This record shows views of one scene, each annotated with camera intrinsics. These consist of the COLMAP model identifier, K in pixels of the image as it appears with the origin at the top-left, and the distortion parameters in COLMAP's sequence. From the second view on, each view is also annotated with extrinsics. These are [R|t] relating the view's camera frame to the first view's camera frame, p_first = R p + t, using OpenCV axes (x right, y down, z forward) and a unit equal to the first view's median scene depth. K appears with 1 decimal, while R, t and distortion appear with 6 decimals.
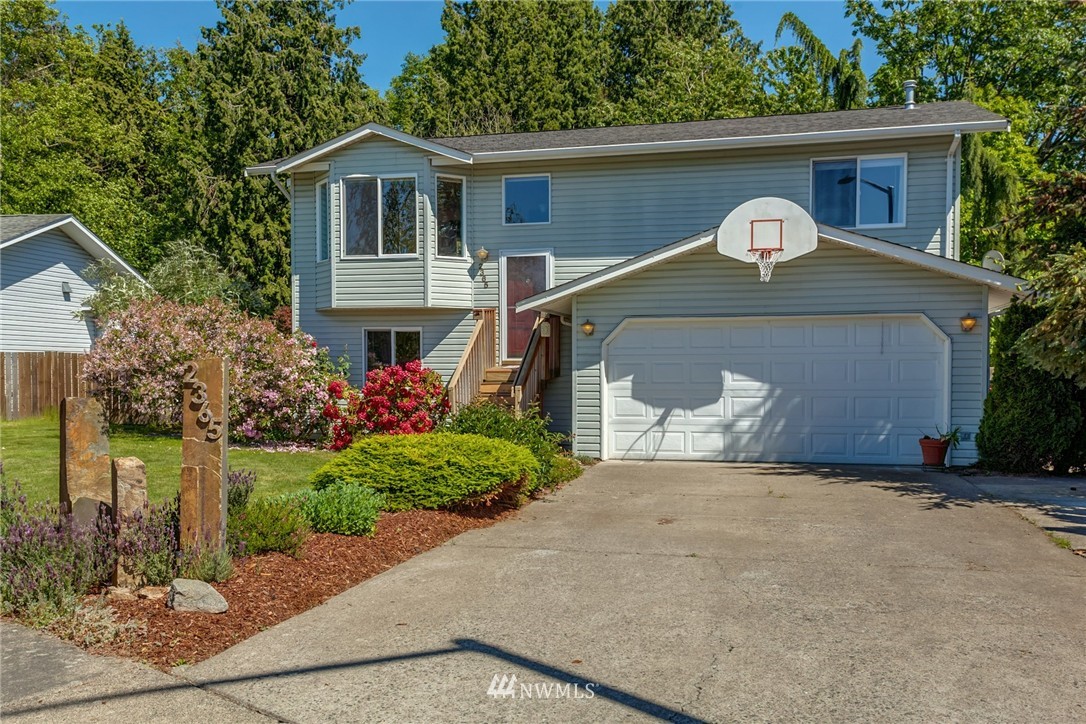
lens RADIAL K [[1012.6, 0, 542.3], [0, 1012.6, 362.2], [0, 0, 1]] dist [0.056030, 0.000000]
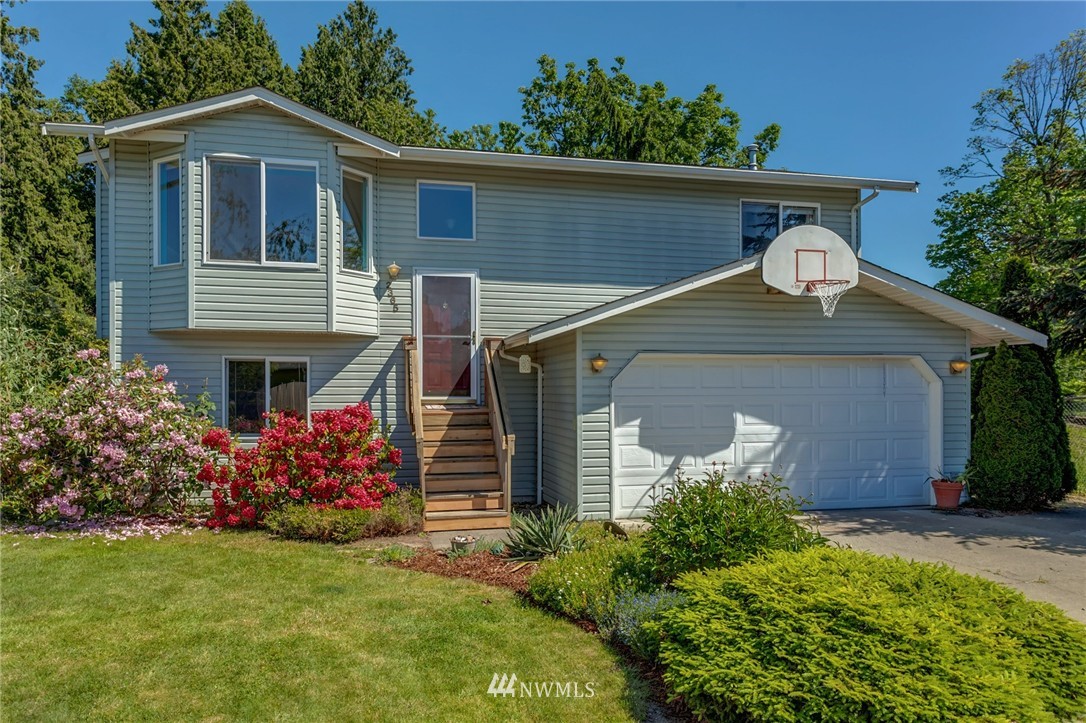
lens RADIAL K [[765.7, 0, 543.3], [0, 765.7, 366.8], [0, 0, 1]] dist [0.019723, 0.004893]
pose [[0.881468, 0.013520, 0.472050, -0.249188], [-0.003180, 0.999737, -0.022697, -0.014243], [-0.472233, 0.018506, 0.881280, 0.395994]]
